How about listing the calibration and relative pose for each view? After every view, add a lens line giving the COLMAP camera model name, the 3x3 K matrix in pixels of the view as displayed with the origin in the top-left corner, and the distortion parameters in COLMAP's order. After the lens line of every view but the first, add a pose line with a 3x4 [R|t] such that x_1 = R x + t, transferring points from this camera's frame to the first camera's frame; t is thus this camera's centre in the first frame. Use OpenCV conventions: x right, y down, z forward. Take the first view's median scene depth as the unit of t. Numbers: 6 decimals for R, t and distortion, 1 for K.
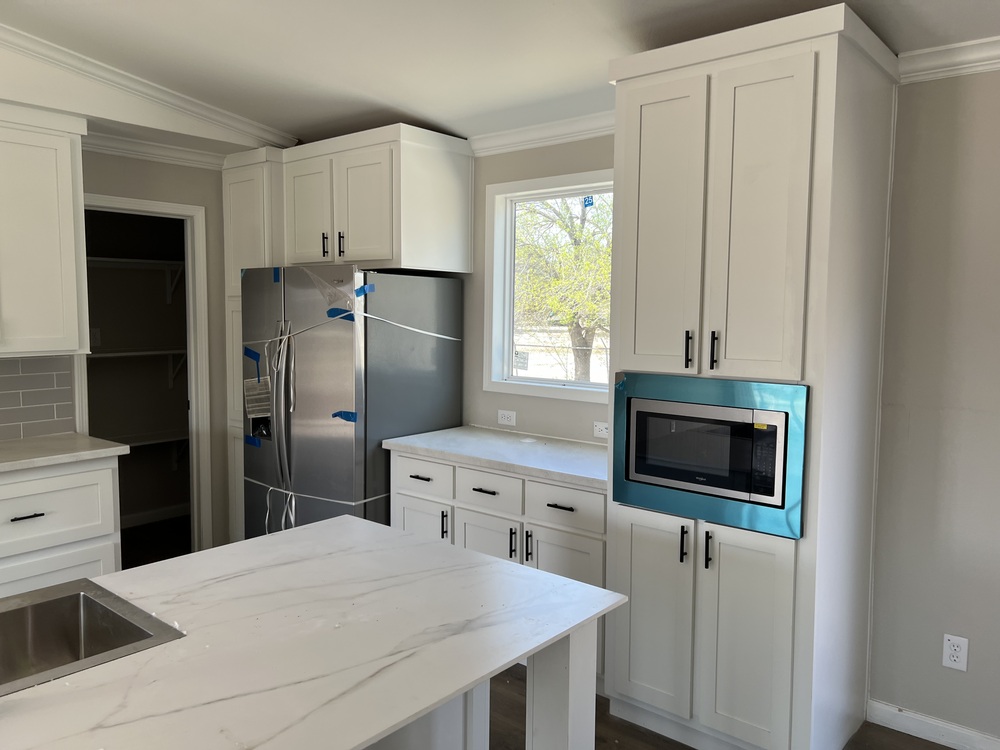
lens RADIAL K [[748.8, 0, 507.7], [0, 748.8, 372.1], [0, 0, 1]] dist [0.033102, -0.019839]
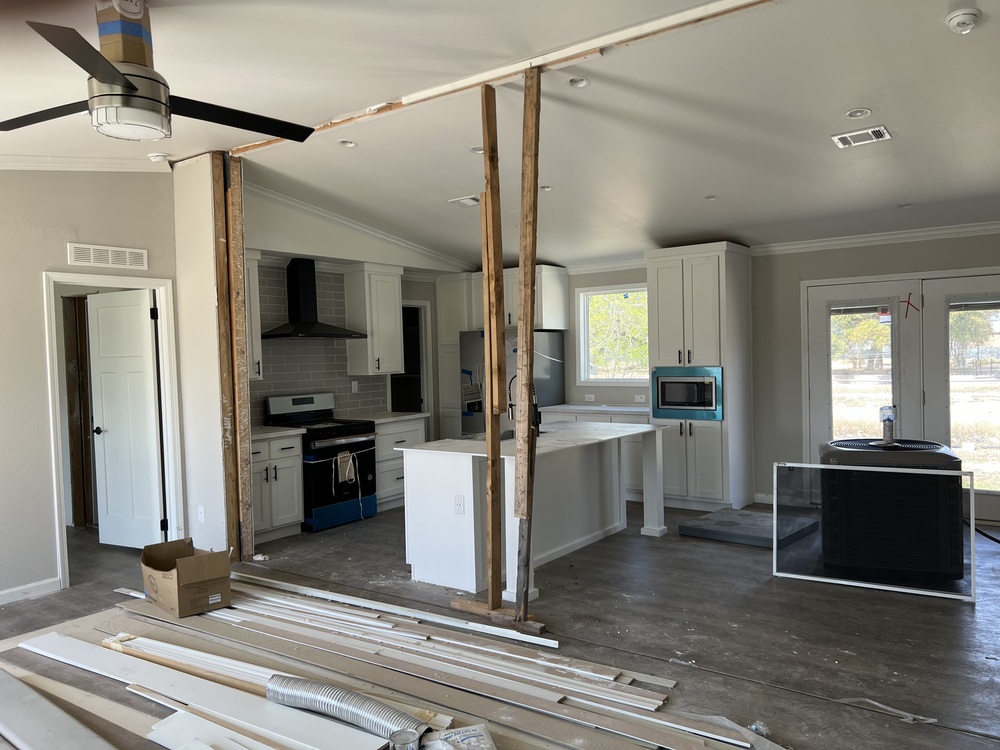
lens RADIAL K [[748.8, 0, 507.7], [0, 748.8, 380.7], [0, 0, 1]] dist [0.033102, -0.019839]
pose [[0.997421, -0.036425, 0.061841, -0.535377], [0.039315, 0.998159, -0.046189, 0.150940], [-0.060045, 0.048501, 0.997017, -1.618996]]
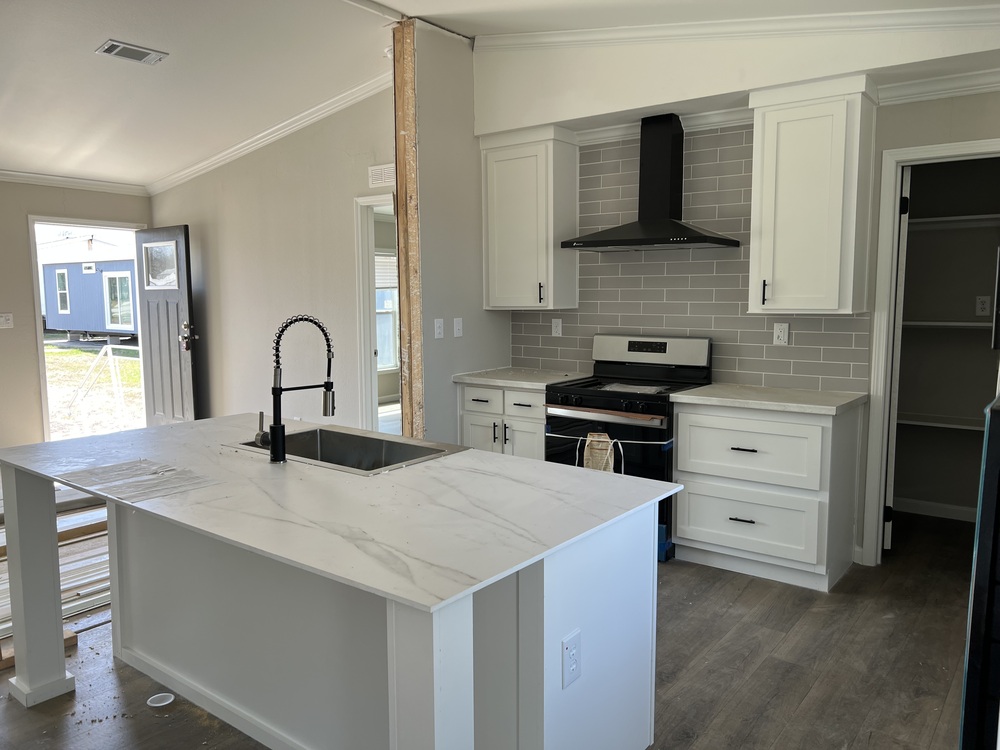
lens RADIAL K [[748.8, 0, 510.1], [0, 748.8, 374.3], [0, 0, 1]] dist [0.033102, -0.019839]
pose [[0.041456, 0.099032, -0.994220, 0.596706], [-0.081952, 0.992060, 0.095400, -0.003880], [0.995774, 0.077524, 0.049243, 0.702563]]
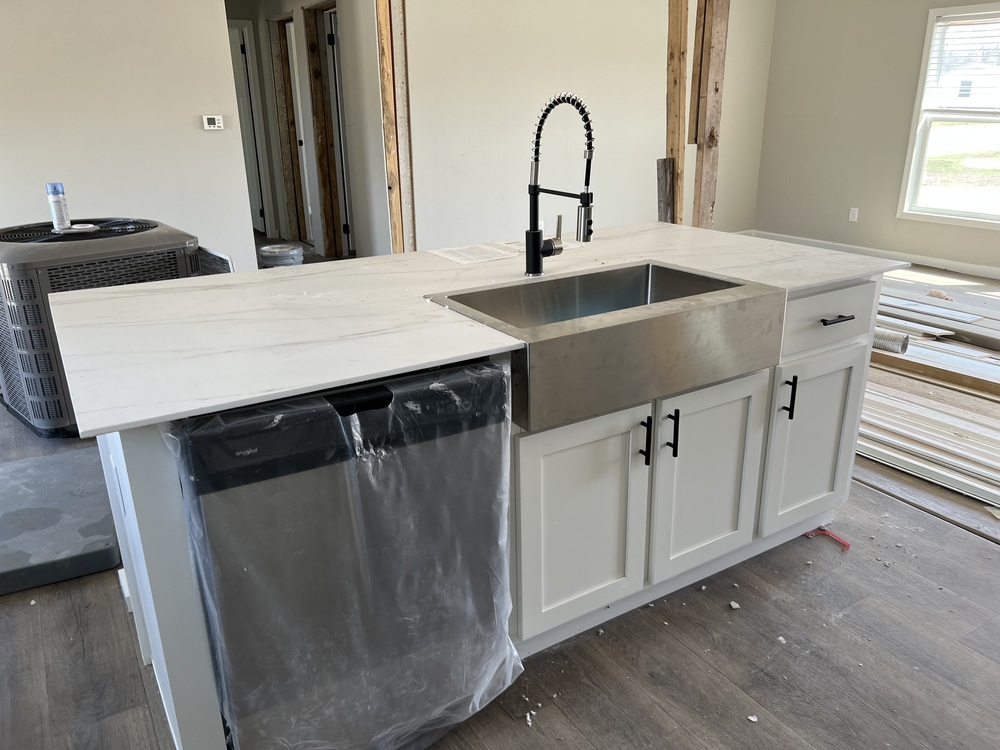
lens RADIAL K [[748.8, 0, 499.7], [0, 748.8, 375.1], [0, 0, 1]] dist [0.033102, -0.019839]
pose [[-0.947747, -0.109146, 0.299772, -0.548627], [0.026669, 0.909260, 0.415374, -0.020790], [-0.317907, 0.401664, -0.858837, 1.217258]]
